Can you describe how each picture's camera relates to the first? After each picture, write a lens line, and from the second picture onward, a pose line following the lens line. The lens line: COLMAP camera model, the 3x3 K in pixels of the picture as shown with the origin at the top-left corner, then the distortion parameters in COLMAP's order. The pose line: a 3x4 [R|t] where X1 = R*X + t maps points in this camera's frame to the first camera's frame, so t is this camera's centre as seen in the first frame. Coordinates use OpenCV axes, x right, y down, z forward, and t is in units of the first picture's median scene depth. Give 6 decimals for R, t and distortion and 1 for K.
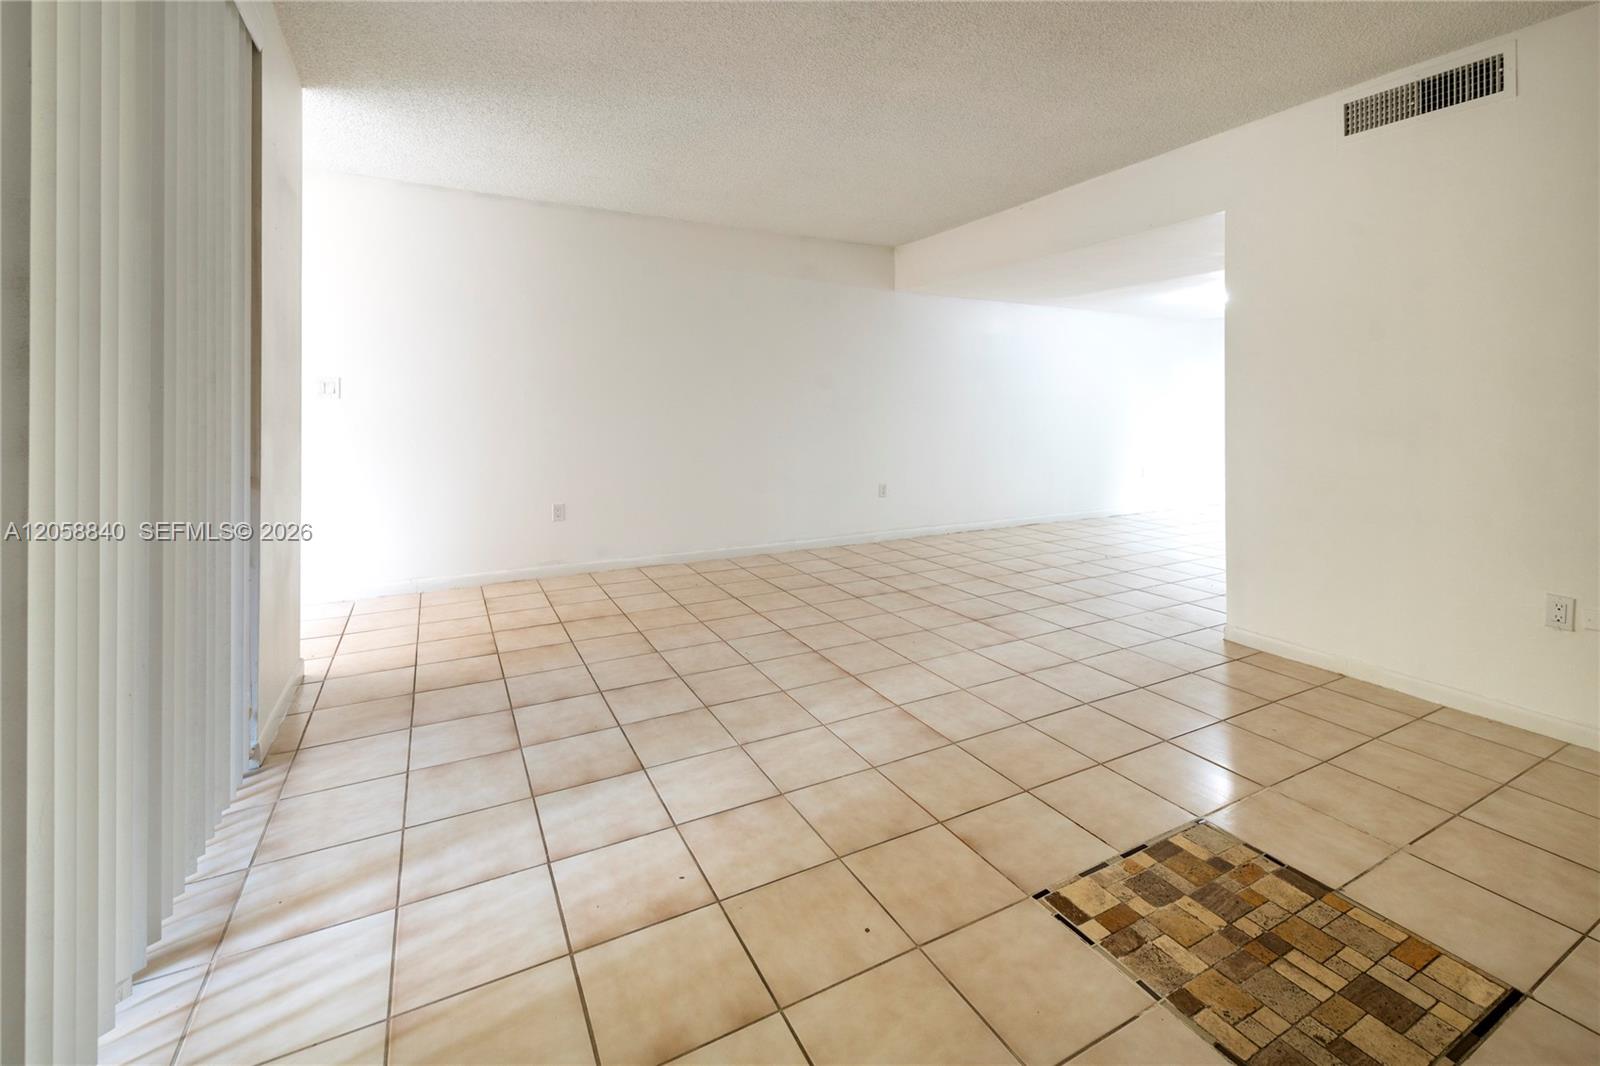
lens RADIAL K [[670.5, 0, 809.2], [0, 670.5, 532.4], [0, 0, 1]] dist [-0.000122, 0.000162]
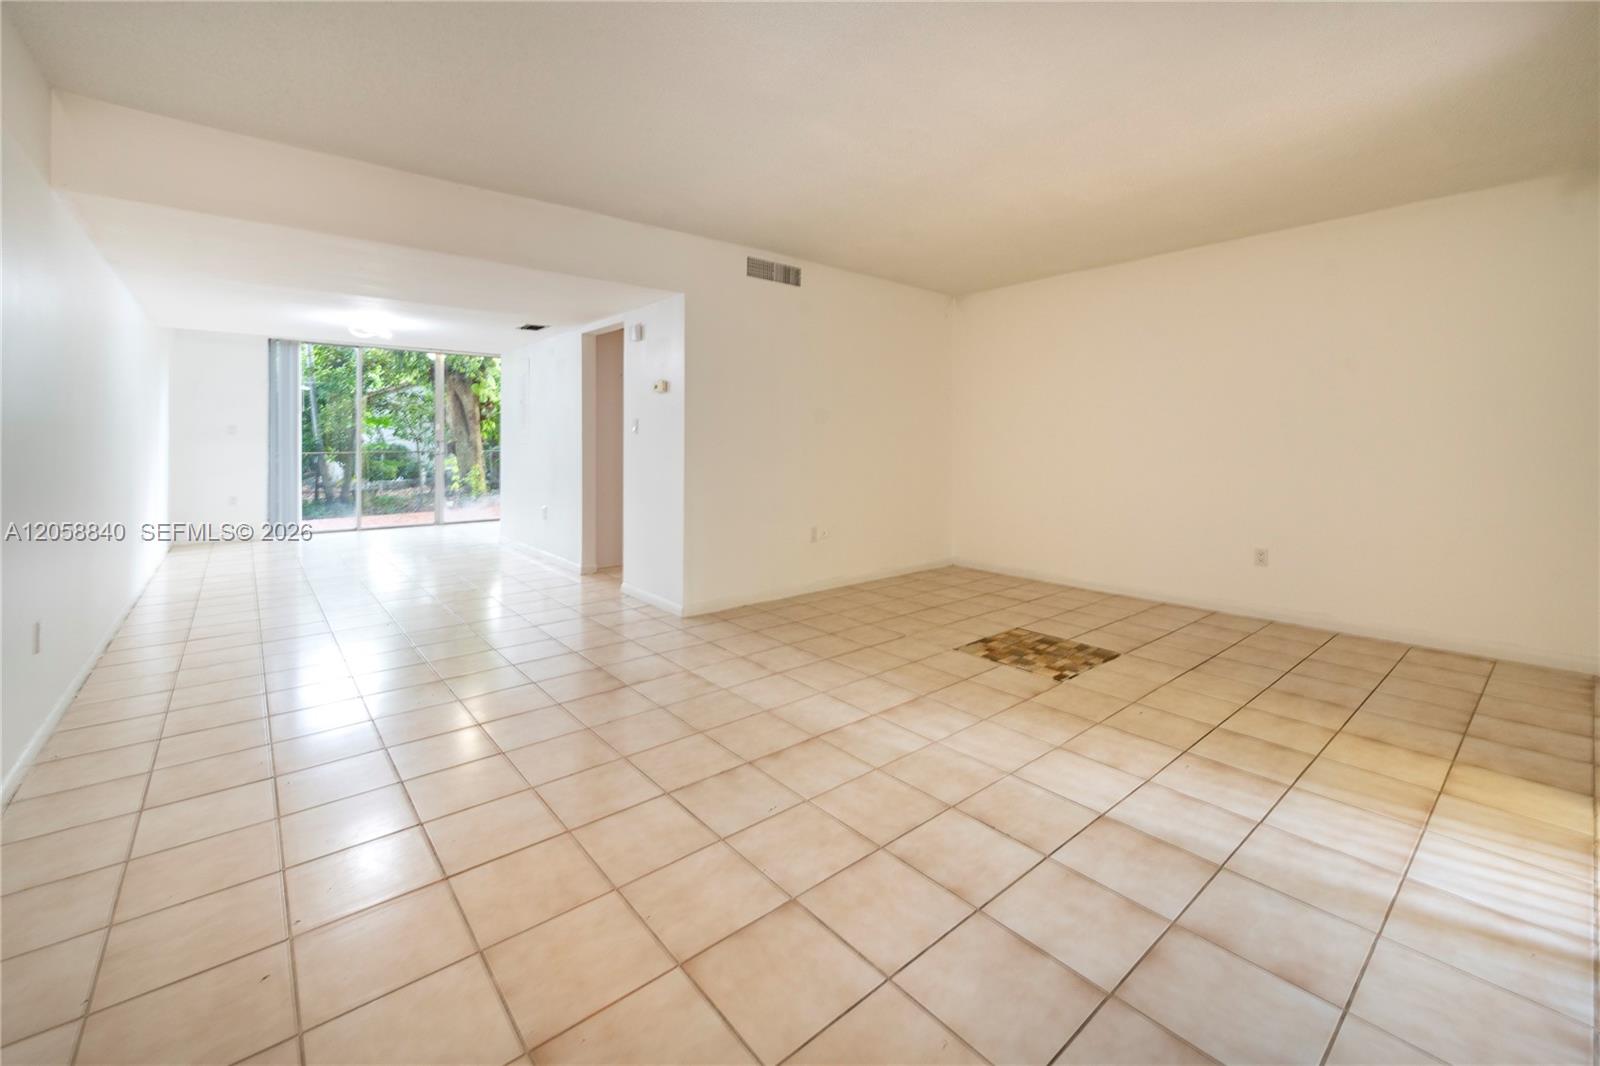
lens RADIAL K [[670.5, 0, 809.2], [0, 670.5, 532.4], [0, 0, 1]] dist [-0.000122, 0.000162]
pose [[-0.213167, -0.135761, 0.967537, -1.089052], [0.185356, 0.966694, 0.176481, -0.304398], [-0.959272, 0.216958, -0.180904, 1.569481]]
